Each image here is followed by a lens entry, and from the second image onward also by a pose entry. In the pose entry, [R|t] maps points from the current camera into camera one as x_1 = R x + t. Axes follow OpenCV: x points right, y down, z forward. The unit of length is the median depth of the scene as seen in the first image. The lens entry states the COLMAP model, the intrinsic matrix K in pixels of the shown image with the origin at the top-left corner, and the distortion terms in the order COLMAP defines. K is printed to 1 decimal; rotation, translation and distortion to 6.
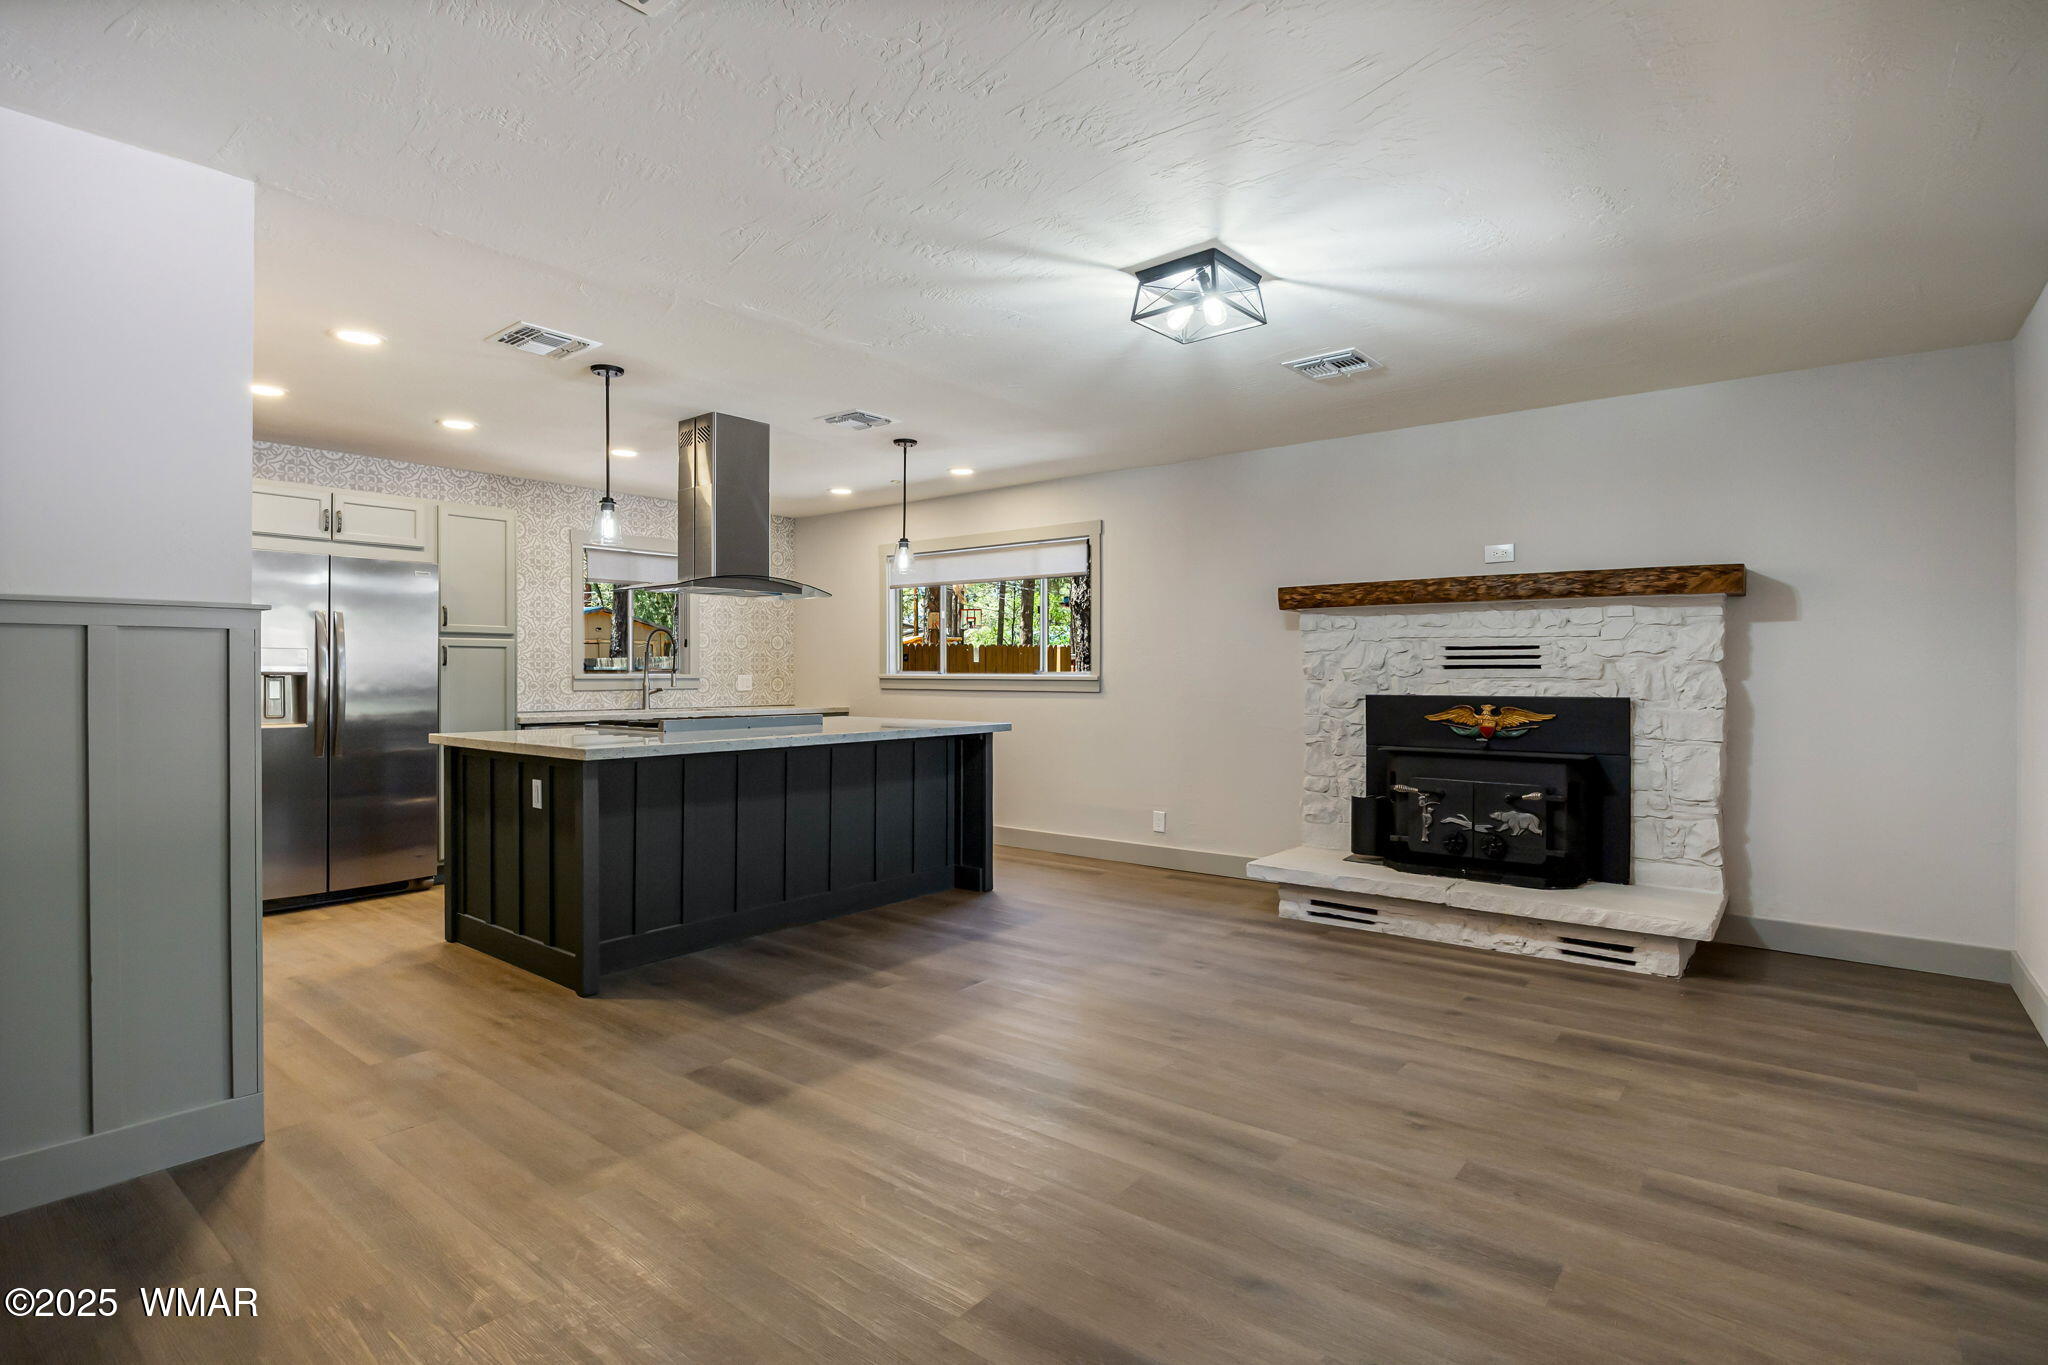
lens RADIAL K [[1015.1, 0, 1024.0], [0, 1015.1, 682.5], [0, 0, 1]] dist [-0.001101, -0.000107]
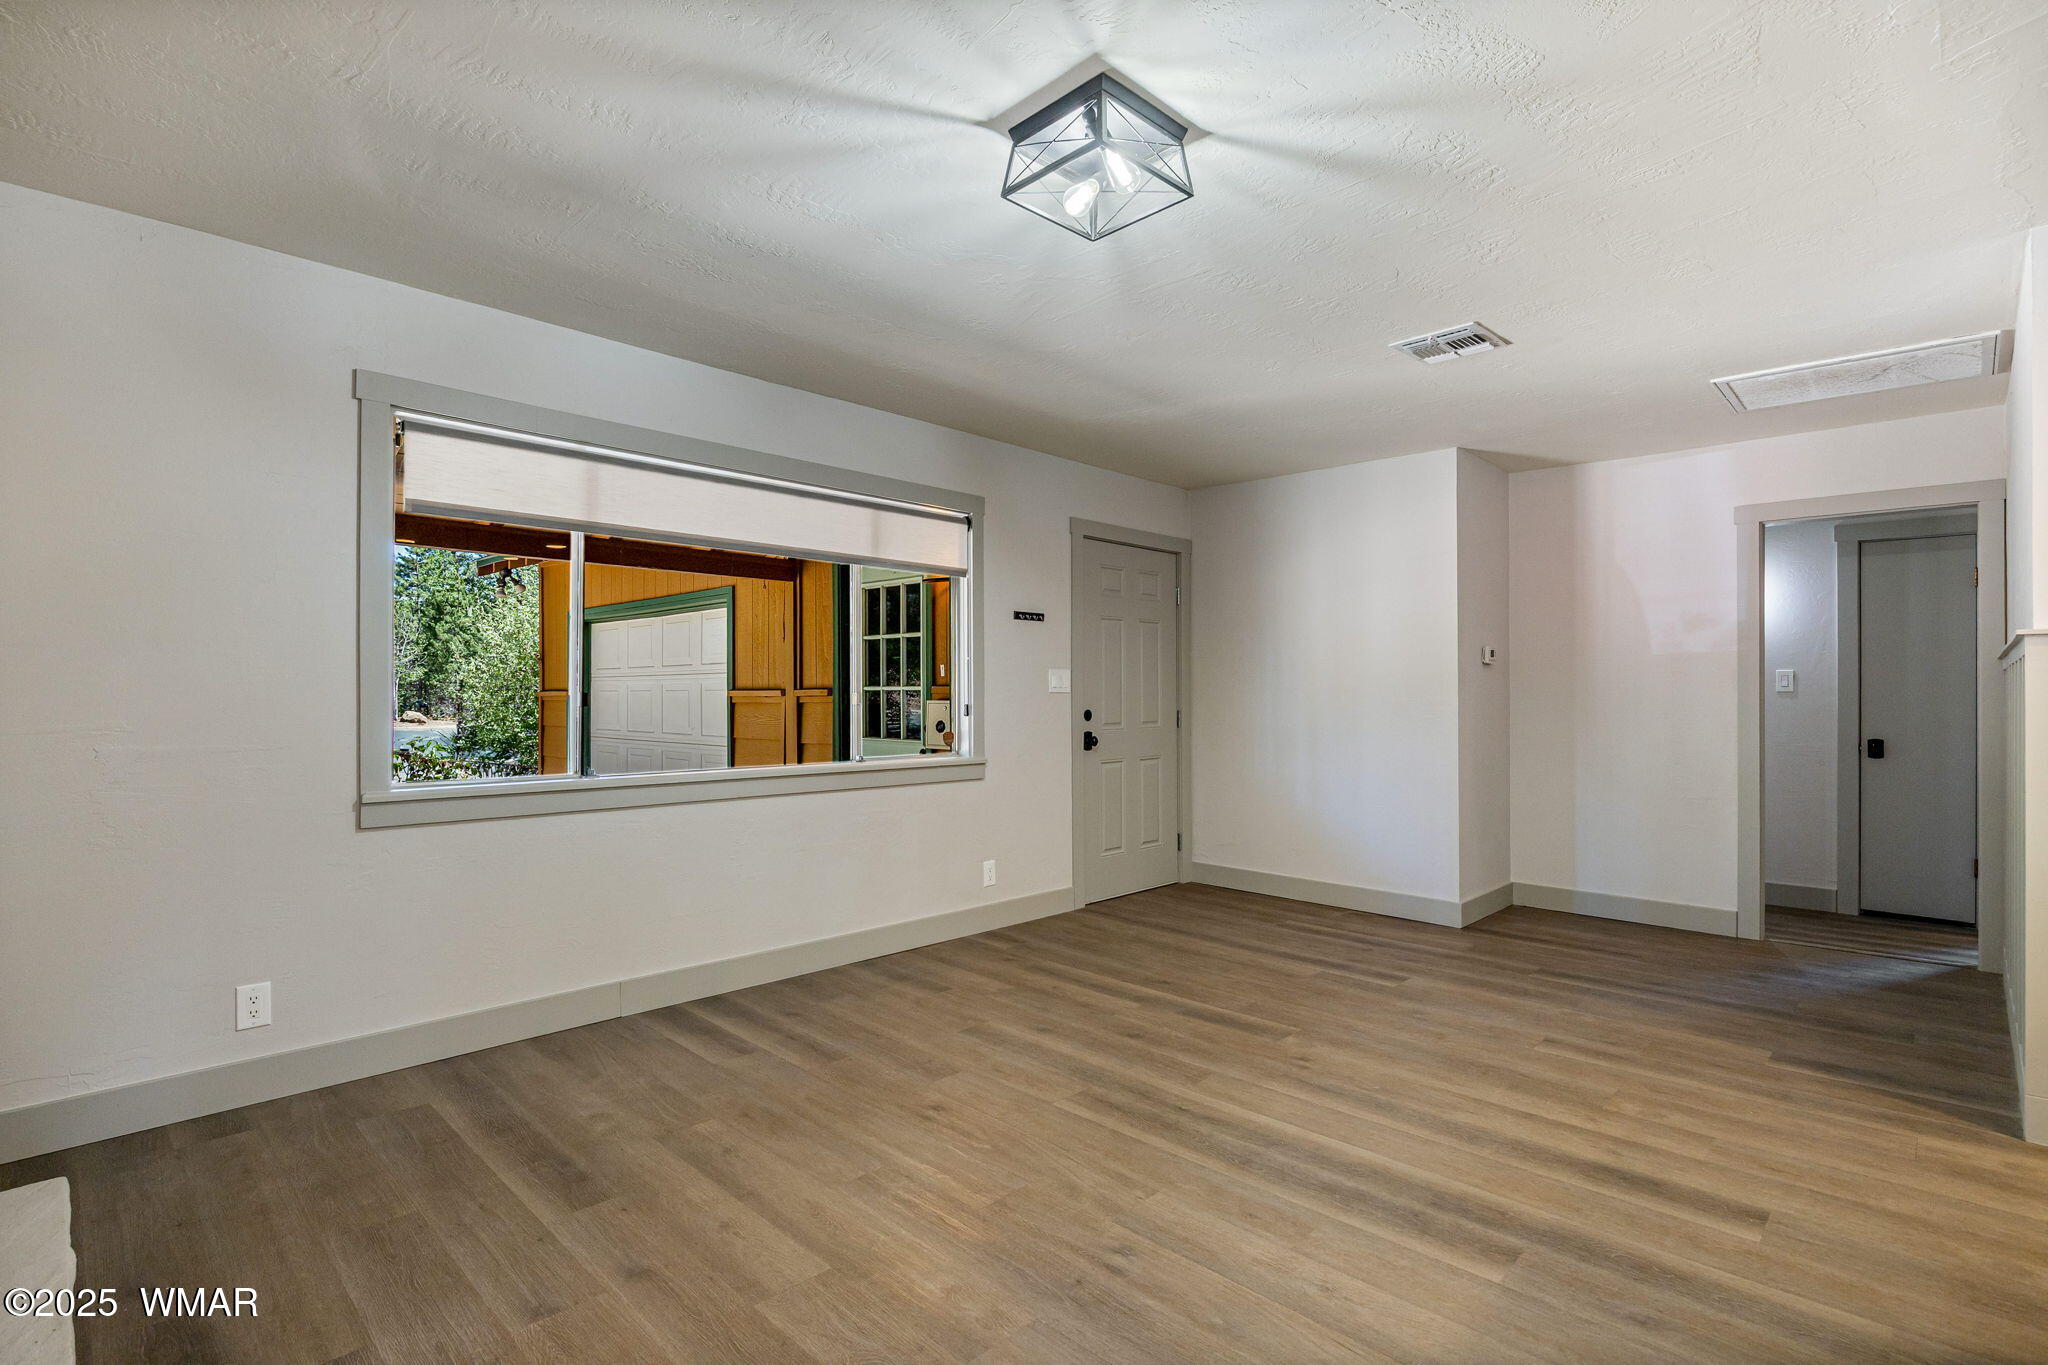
lens RADIAL K [[973.4, 0, 1024.0], [0, 973.4, 682.5], [0, 0, 1]] dist [-0.000880, -0.000014]
pose [[-0.995333, -0.000417, 0.096494, 0.119634], [-0.000836, 0.999990, -0.004300, -0.014747], [-0.096492, -0.004361, -0.995324, 1.285481]]
